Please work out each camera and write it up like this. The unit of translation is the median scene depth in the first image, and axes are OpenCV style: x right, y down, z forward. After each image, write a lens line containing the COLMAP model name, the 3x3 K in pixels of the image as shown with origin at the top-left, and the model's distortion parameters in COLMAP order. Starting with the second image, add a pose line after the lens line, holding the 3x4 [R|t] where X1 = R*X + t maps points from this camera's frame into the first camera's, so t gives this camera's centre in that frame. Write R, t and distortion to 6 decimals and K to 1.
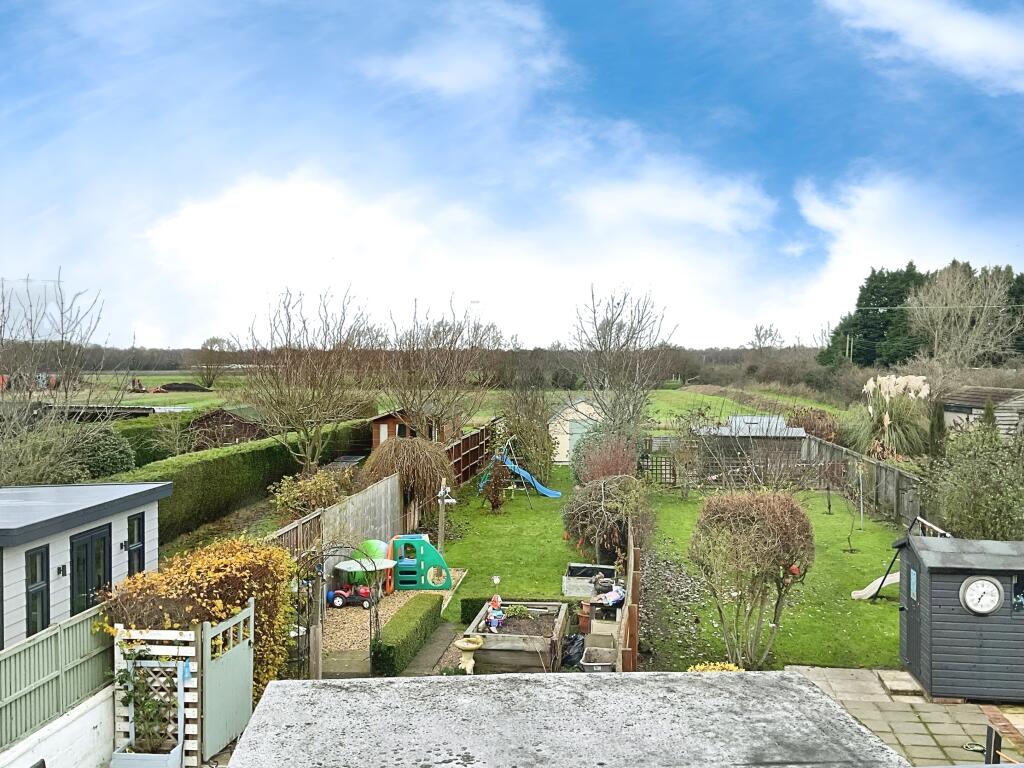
lens RADIAL K [[1040.8, 0, 512.3], [0, 1040.8, 431.1], [0, 0, 1]] dist [-0.026919, -0.028501]
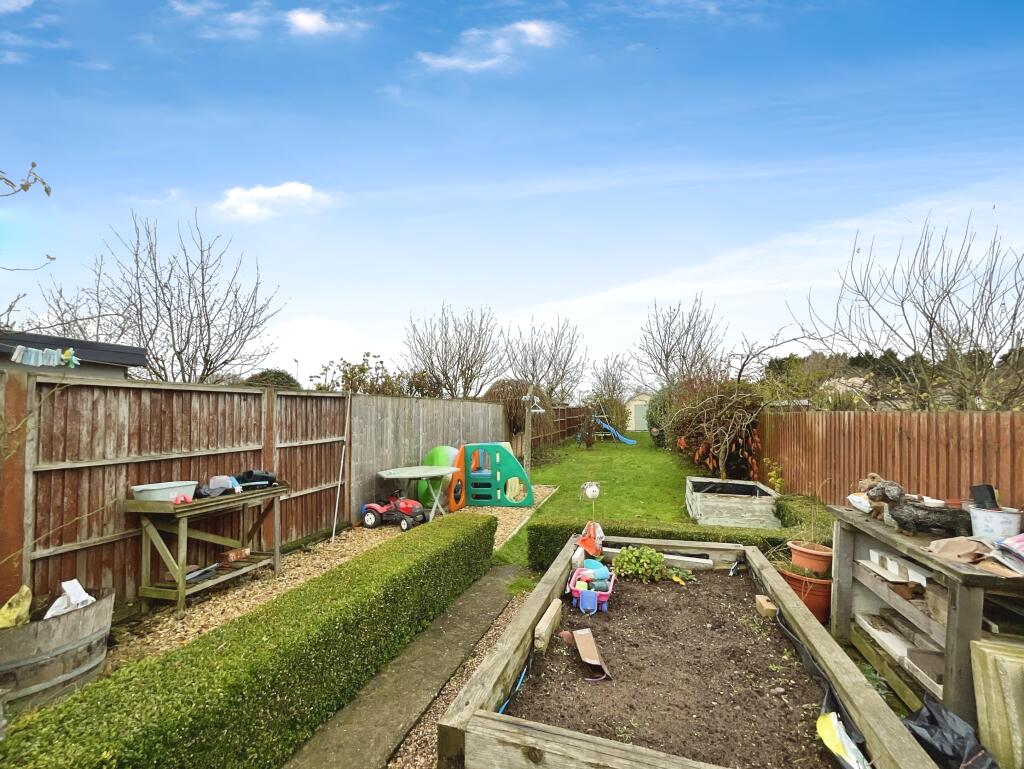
lens RADIAL K [[408.5, 0, 510.6], [0, 408.5, 412.8], [0, 0, 1]] dist [-0.037382, -0.000019]
pose [[0.978961, -0.013406, -0.203608, -0.020541], [-0.002273, 0.997061, -0.076576, 0.187153], [0.204036, 0.075427, 0.976053, 1.237006]]
